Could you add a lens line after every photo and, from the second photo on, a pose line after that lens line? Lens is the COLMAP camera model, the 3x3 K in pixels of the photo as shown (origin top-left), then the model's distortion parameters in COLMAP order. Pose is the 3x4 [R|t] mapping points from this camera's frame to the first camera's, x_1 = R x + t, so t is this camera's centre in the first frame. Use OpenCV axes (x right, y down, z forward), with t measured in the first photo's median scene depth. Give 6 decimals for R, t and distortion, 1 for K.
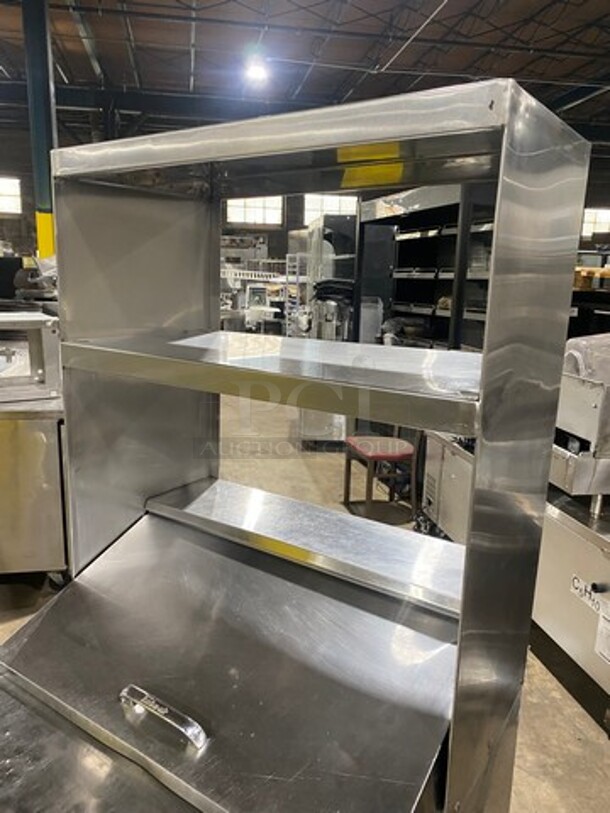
lens RADIAL K [[593.3, 0, 302.8], [0, 593.3, 394.6], [0, 0, 1]] dist [0.071400, -0.083633]
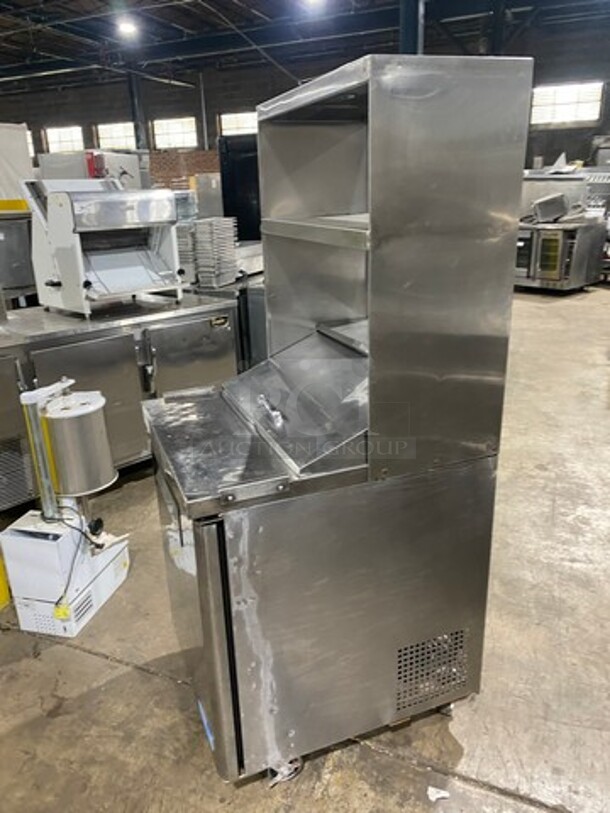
lens RADIAL K [[619.7, 0, 305.0], [0, 619.7, 406.5], [0, 0, 1]] dist [0.003488, -0.009825]
pose [[0.810076, 0.147730, -0.567408, 0.197240], [-0.067856, 0.984857, 0.159541, 0.038897], [0.582385, -0.090738, 0.807833, -0.110200]]
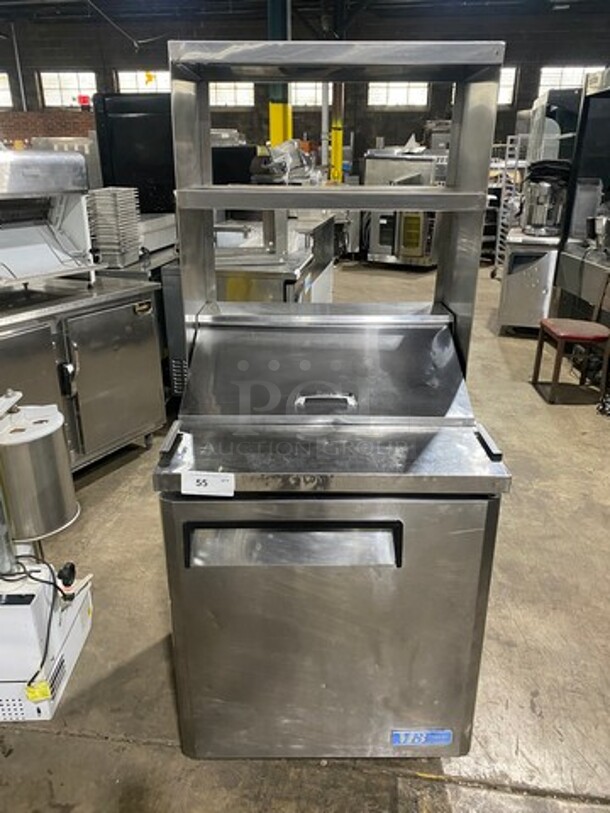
lens RADIAL K [[616.6, 0, 307.2], [0, 616.6, 394.1], [0, 0, 1]] dist [-0.002461, -0.002587]
pose [[0.942876, 0.102608, -0.316947, 0.034774], [-0.052438, 0.985238, 0.162962, 0.038901], [0.328990, -0.137032, 0.934338, -0.116305]]
